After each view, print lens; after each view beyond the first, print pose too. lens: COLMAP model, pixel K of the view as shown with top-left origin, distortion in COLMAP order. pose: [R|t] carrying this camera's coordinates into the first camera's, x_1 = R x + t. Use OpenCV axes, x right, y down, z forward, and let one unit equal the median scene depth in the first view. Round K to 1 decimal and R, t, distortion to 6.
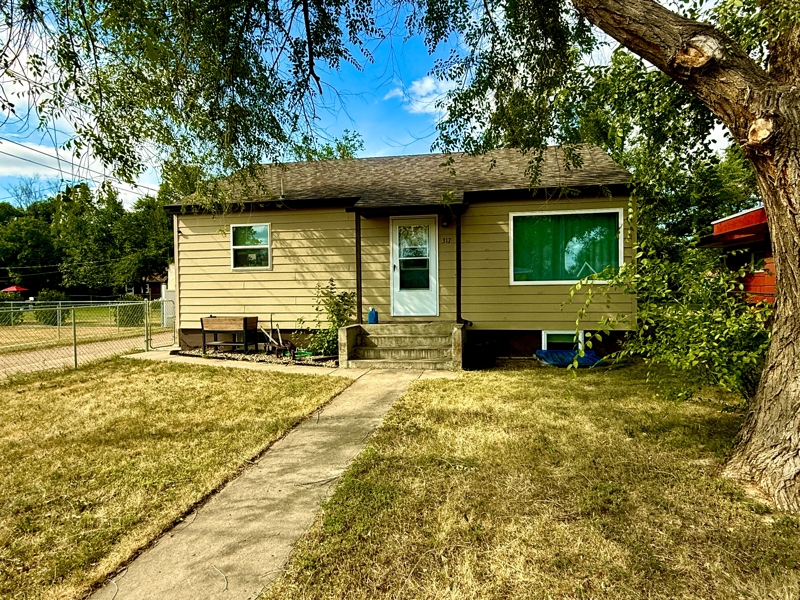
lens RADIAL K [[469.4, 0, 396.1], [0, 469.4, 306.4], [0, 0, 1]] dist [-0.015914, -0.002196]
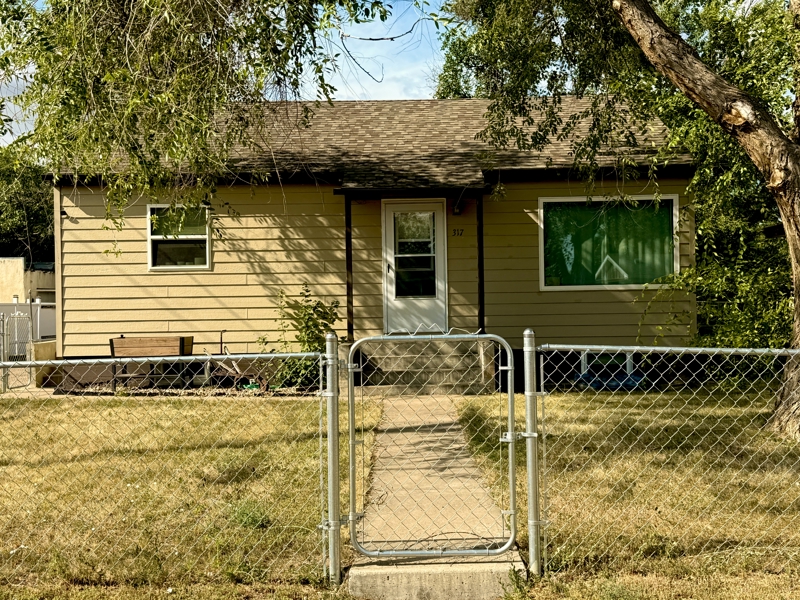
lens RADIAL K [[950.0, 0, 400.0], [0, 950.0, 300.0], [0, 0, 1]] dist [0.094806, -0.012076]
pose [[0.984719, -0.003234, 0.174120, -0.298453], [0.010665, 0.999071, -0.041762, 0.037876], [-0.173823, 0.042981, 0.983839, -0.580478]]
